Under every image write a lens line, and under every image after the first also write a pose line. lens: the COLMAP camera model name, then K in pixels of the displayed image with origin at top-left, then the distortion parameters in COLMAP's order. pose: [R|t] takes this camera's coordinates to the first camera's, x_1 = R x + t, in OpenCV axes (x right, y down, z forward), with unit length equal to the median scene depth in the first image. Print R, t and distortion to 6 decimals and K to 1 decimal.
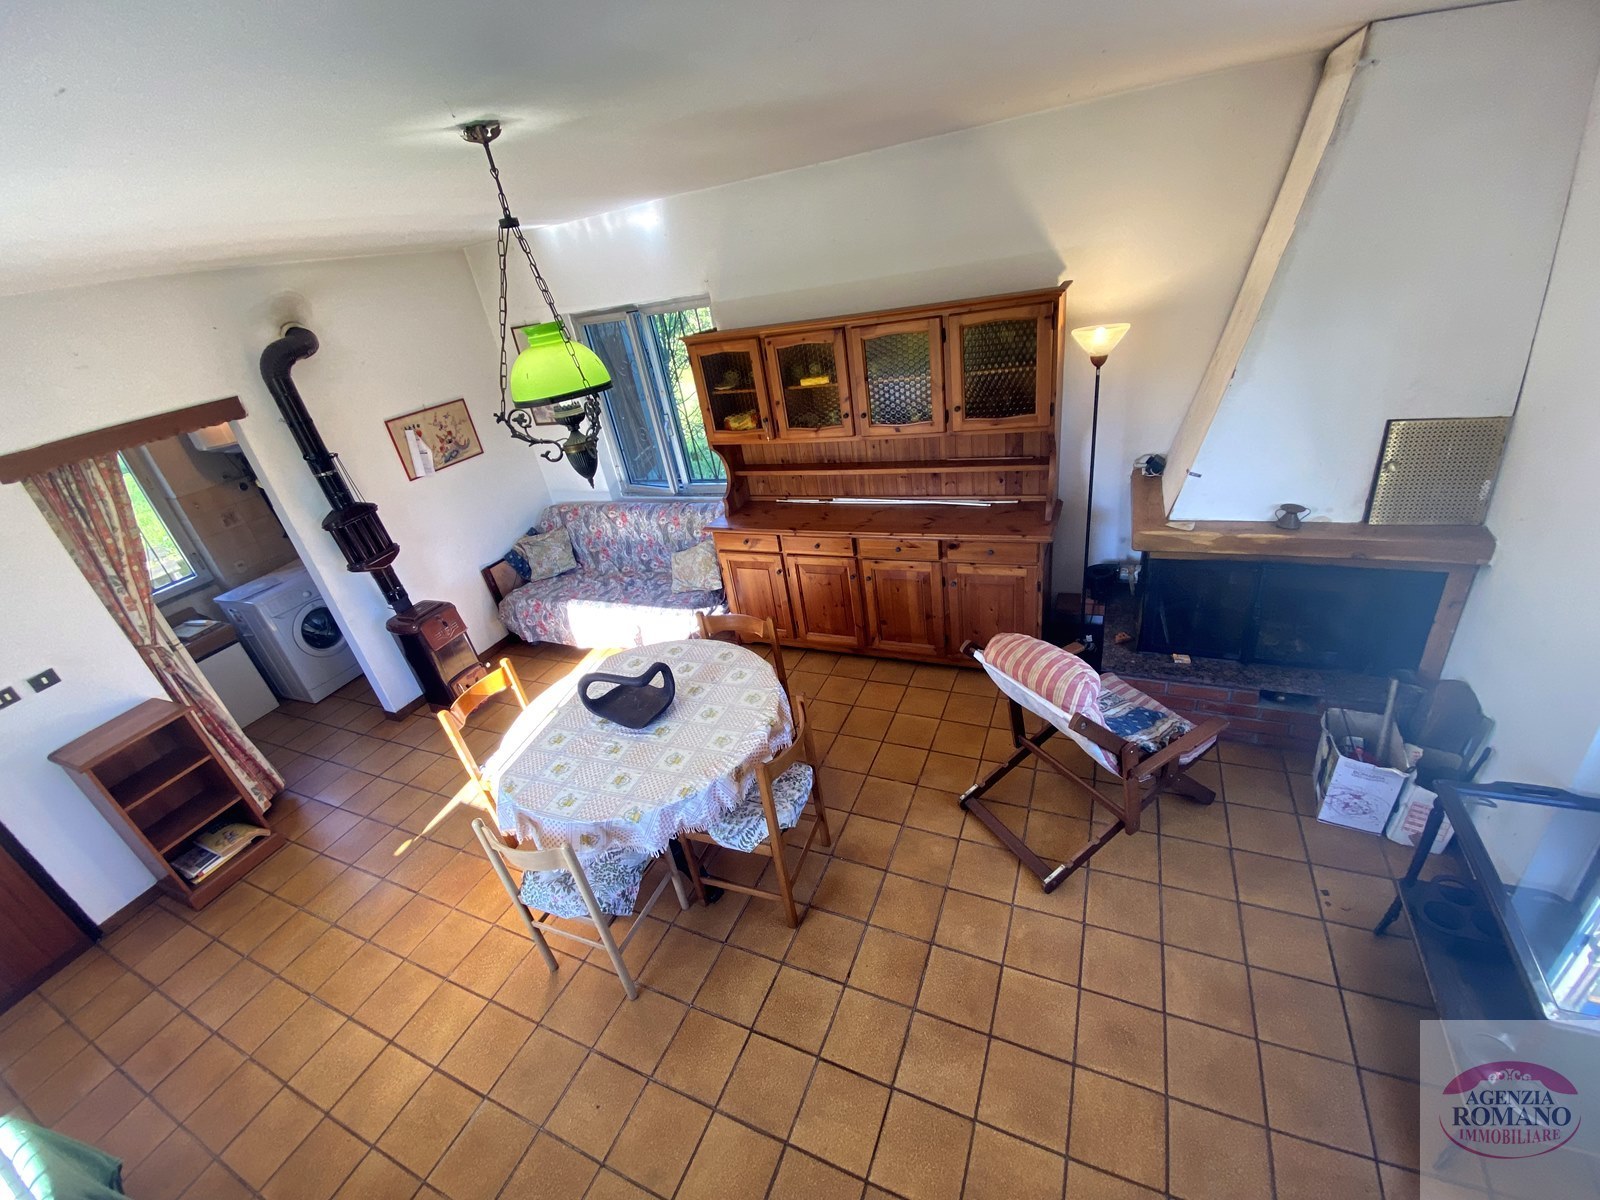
lens RADIAL K [[656.8, 0, 806.9], [0, 656.8, 601.1], [0, 0, 1]] dist [0.002210, -0.010760]
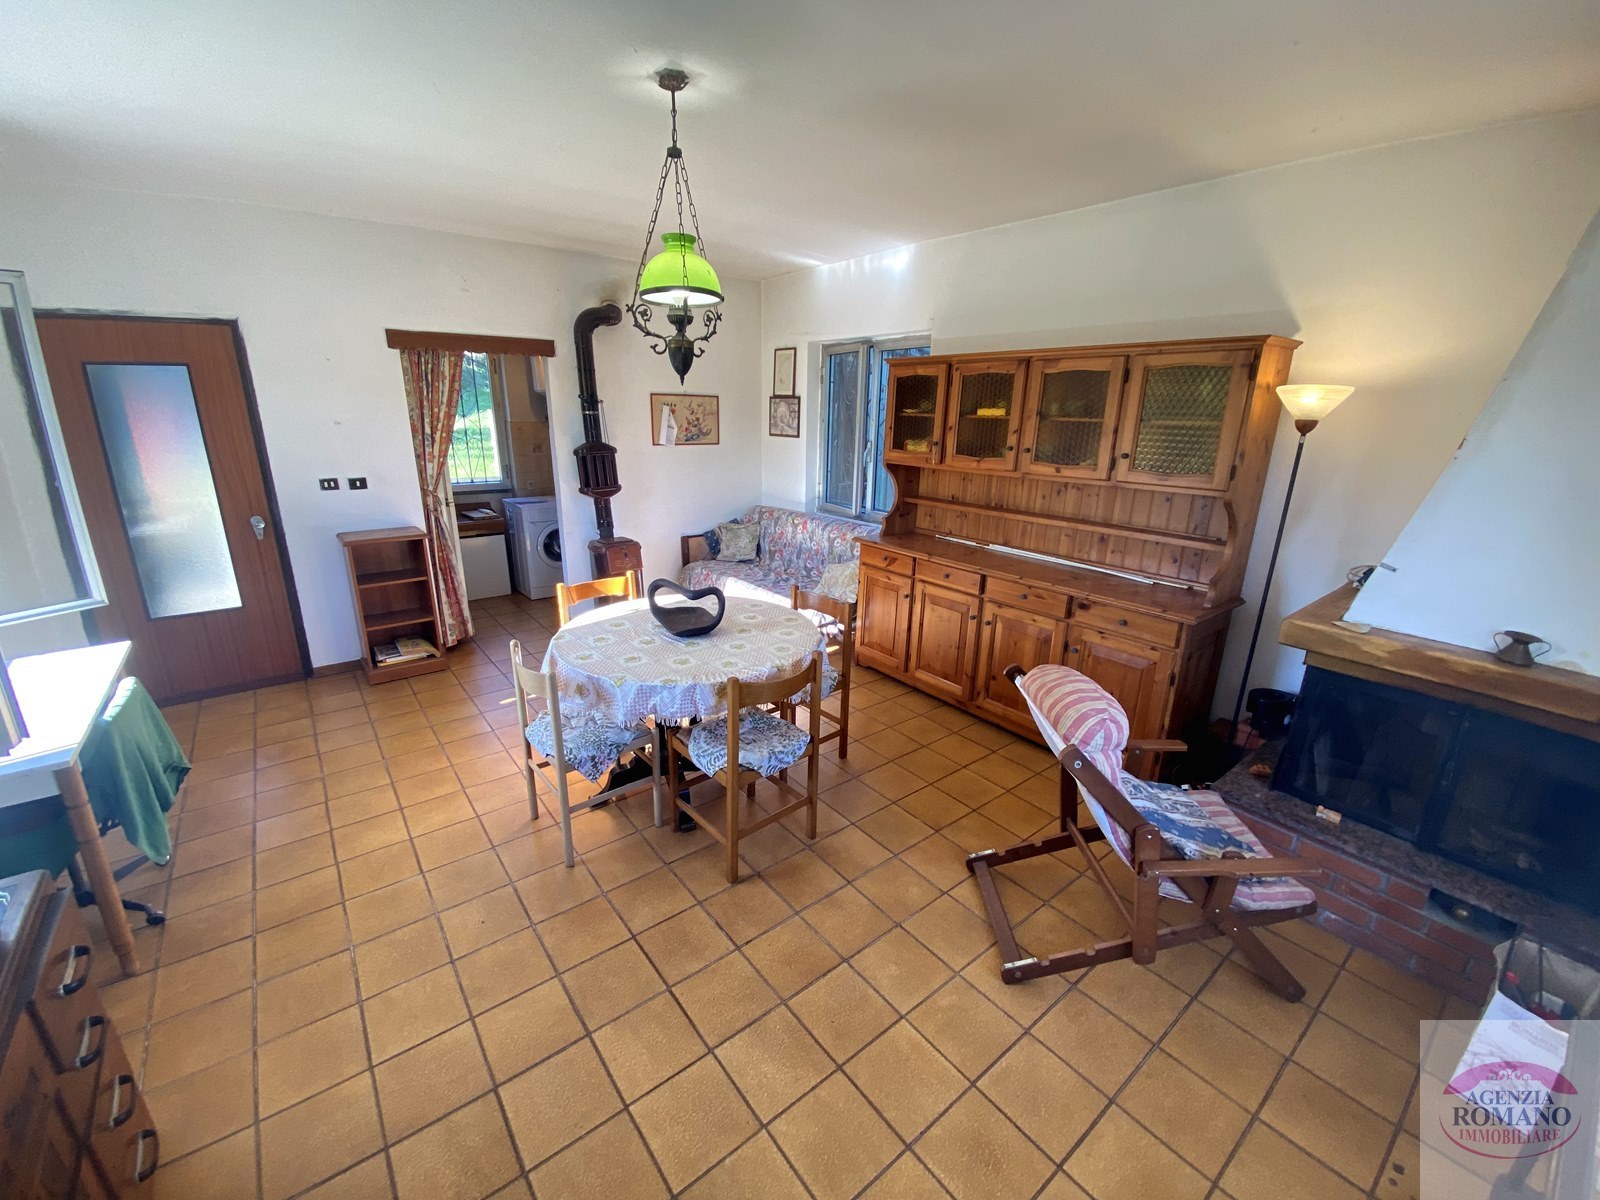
lens RADIAL K [[656.8, 0, 786.4], [0, 656.8, 589.0], [0, 0, 1]] dist [0.002210, -0.010760]
pose [[0.871523, 0.289037, -0.396113, 0.256523], [-0.348930, 0.933117, -0.086832, 0.129426], [0.344522, 0.213892, 0.914087, 0.055330]]
